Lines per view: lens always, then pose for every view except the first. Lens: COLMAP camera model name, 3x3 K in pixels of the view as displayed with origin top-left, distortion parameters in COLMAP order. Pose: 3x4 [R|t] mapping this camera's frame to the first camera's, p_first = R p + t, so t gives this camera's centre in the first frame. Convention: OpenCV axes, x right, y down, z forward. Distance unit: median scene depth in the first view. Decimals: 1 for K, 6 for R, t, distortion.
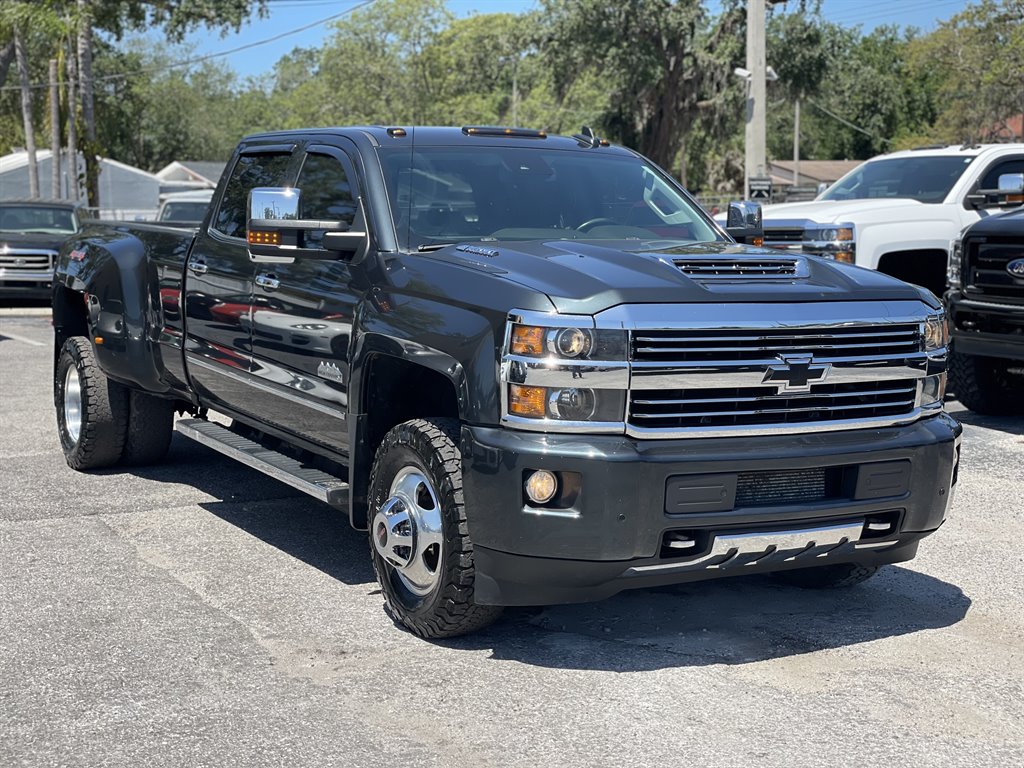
lens RADIAL K [[1593.0, 0, 502.6], [0, 1593.0, 403.5], [0, 0, 1]] dist [0.245149, -0.798953]
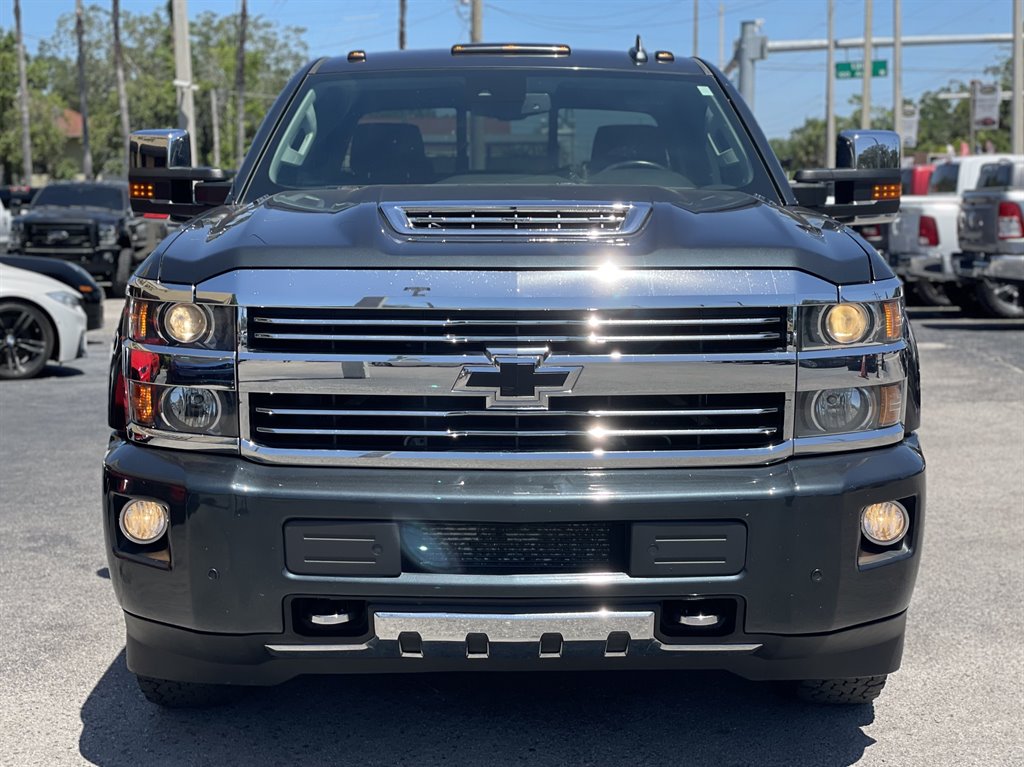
lens RADIAL K [[1597.0, 0, 512.0], [0, 1597.0, 383.5], [0, 0, 1]] dist [0.240884, -0.779420]
pose [[0.877196, 0.039104, -0.478537, 0.280992], [-0.036906, 0.999221, 0.014000, -0.014484], [0.478712, 0.005380, 0.877956, 0.236334]]
